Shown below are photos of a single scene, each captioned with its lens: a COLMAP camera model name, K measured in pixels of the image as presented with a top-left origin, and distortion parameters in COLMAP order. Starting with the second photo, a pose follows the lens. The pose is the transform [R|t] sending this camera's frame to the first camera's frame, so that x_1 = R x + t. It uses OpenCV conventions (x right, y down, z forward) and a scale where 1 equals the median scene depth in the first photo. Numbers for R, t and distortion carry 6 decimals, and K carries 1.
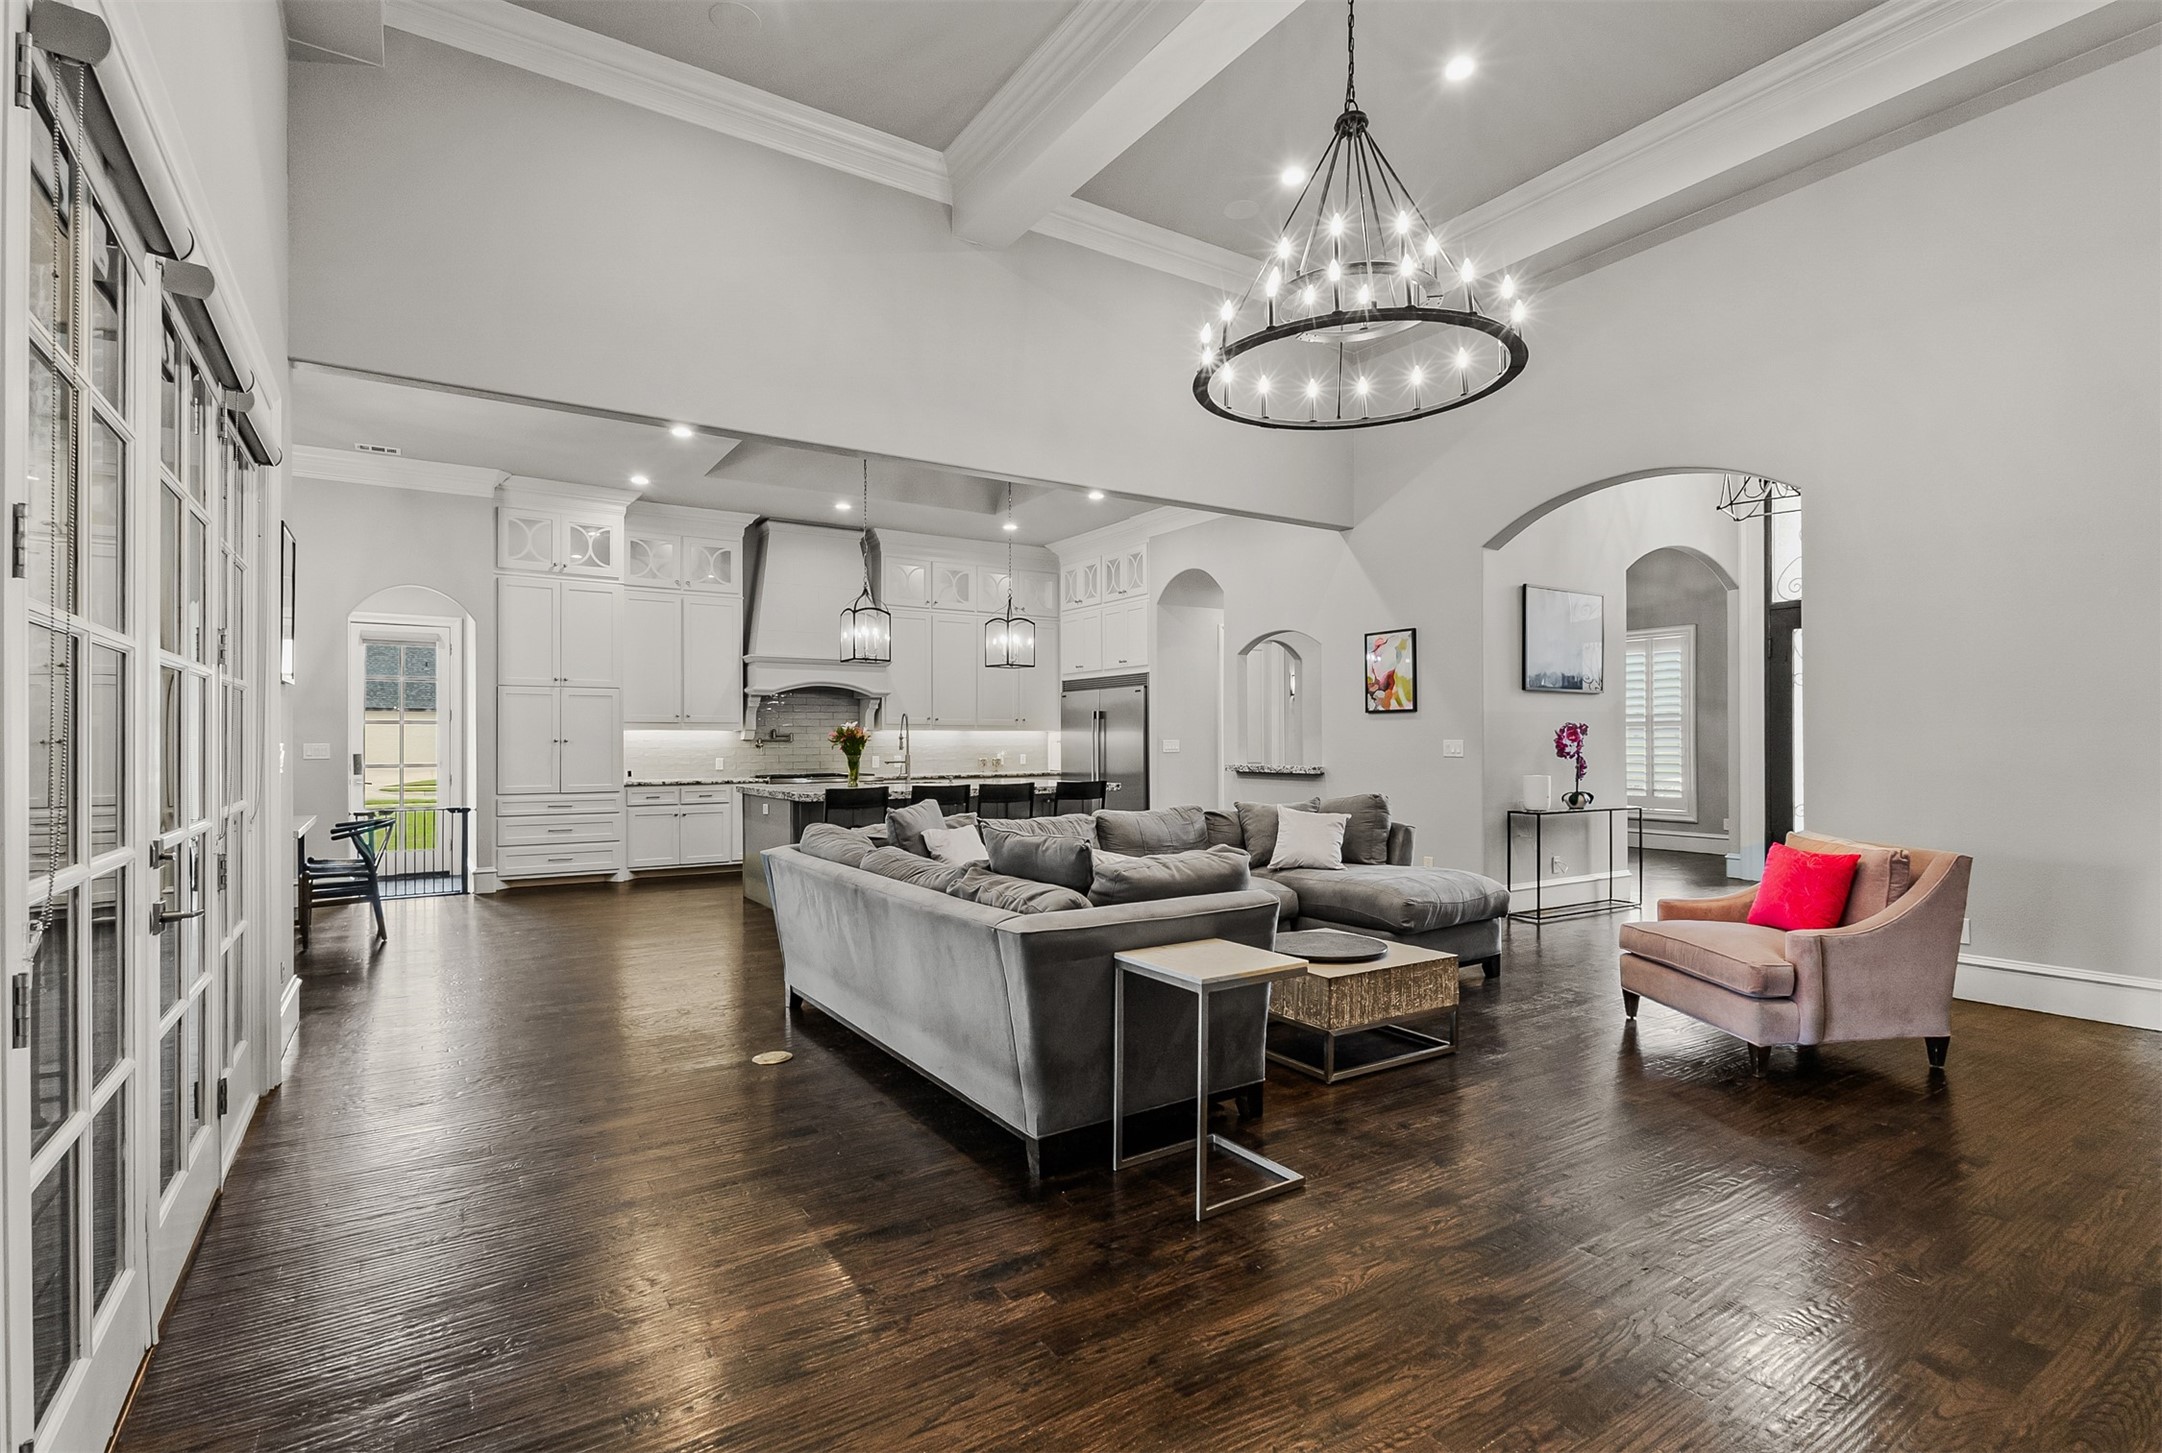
lens RADIAL K [[1049.9, 0, 1078.5], [0, 1049.9, 738.5], [0, 0, 1]] dist [-0.002475, -0.000594]
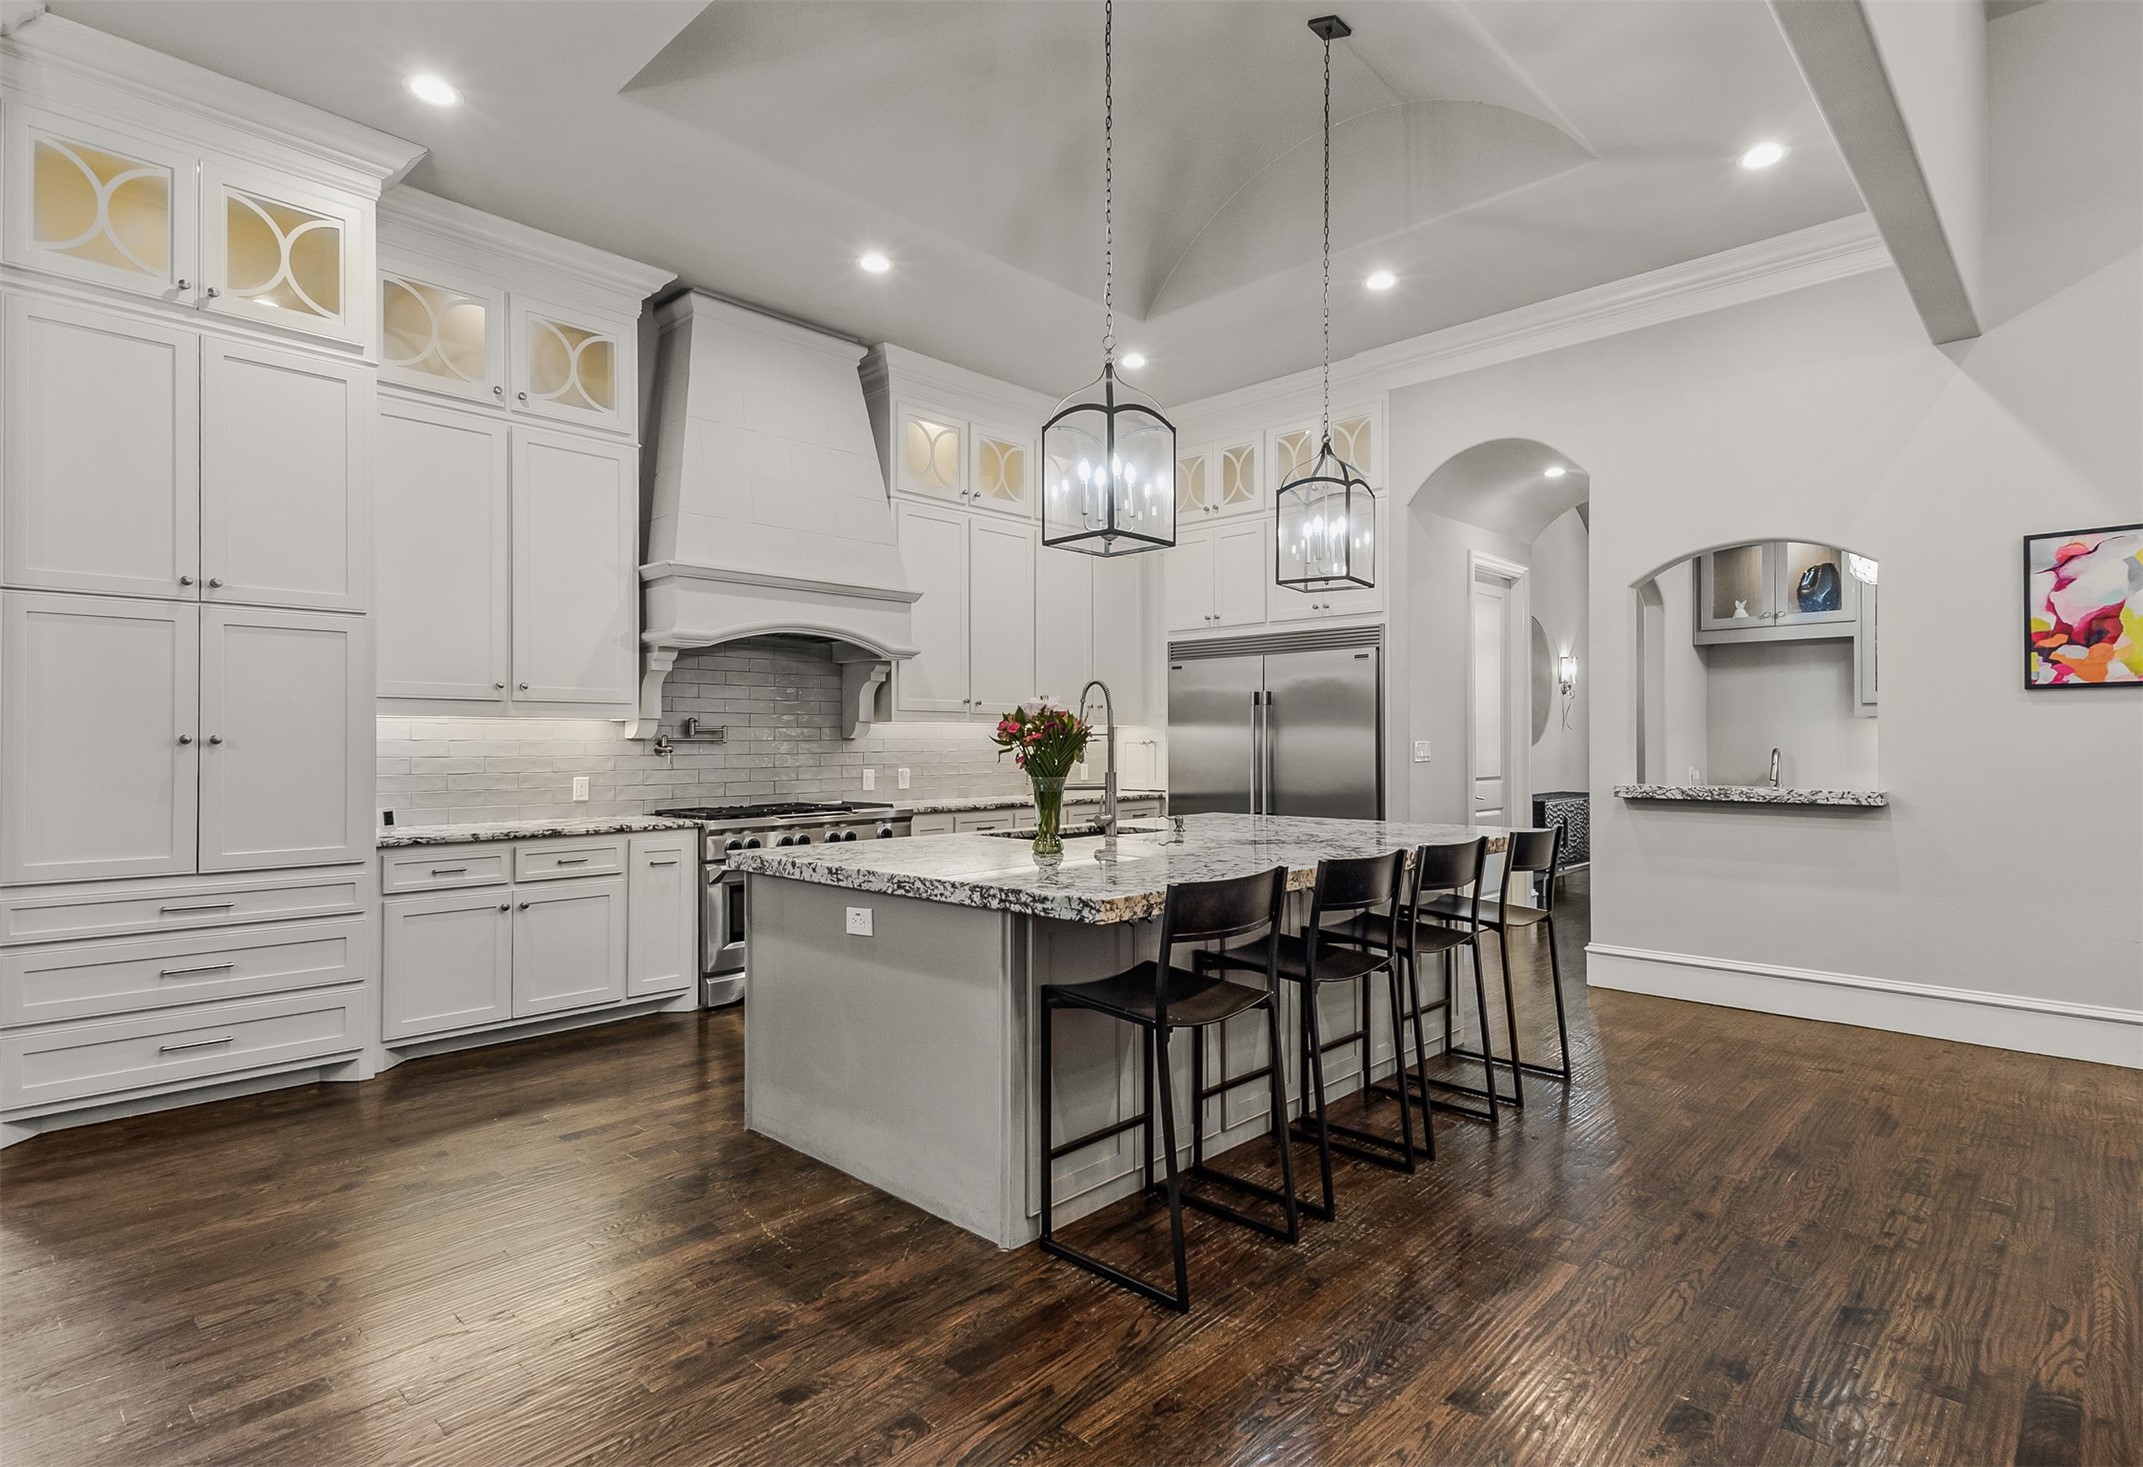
lens RADIAL K [[1100.7, 0, 1090.6], [0, 1100.7, 736.7], [0, 0, 1]] dist [0.016952, -0.000796]
pose [[0.971125, 0.003574, 0.238544, -0.239232], [-0.002502, 0.999985, -0.004798, 0.002156], [-0.238557, 0.004063, 0.971120, 0.459799]]
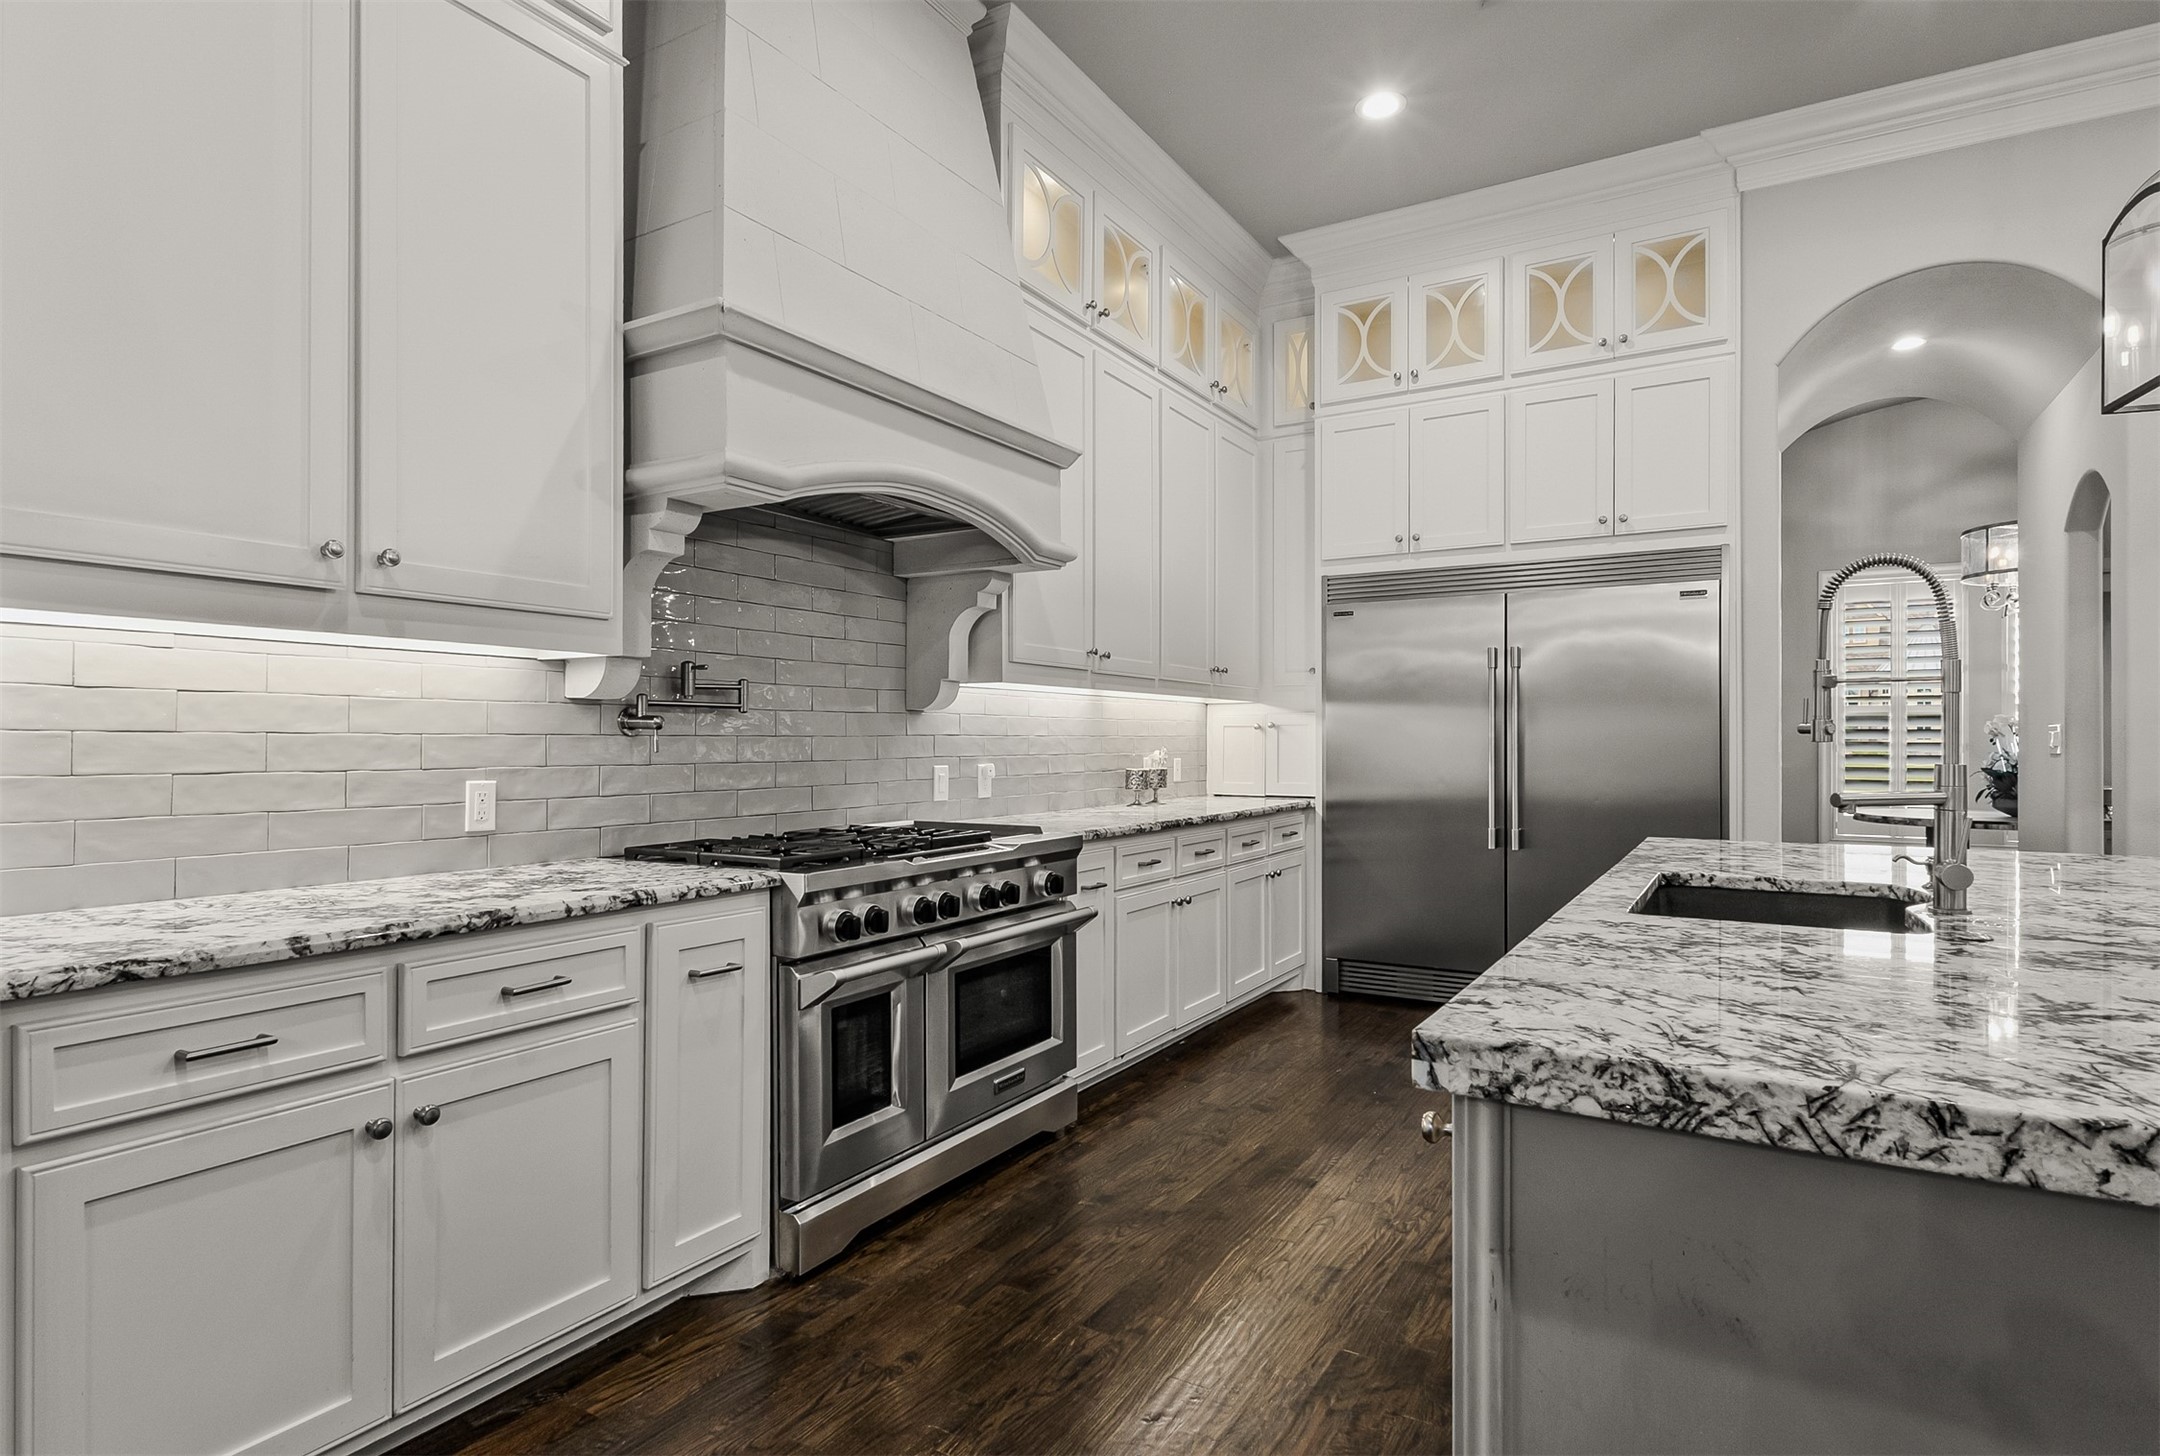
lens RADIAL K [[1161.5, 0, 1067.1], [0, 1161.5, 738.1], [0, 0, 1]] dist [-0.001314, -0.000434]
pose [[0.898801, 0.006108, 0.438314, -0.342563], [-0.004533, 0.999979, -0.004639, 0.010705], [-0.438333, 0.002182, 0.898810, 0.738372]]
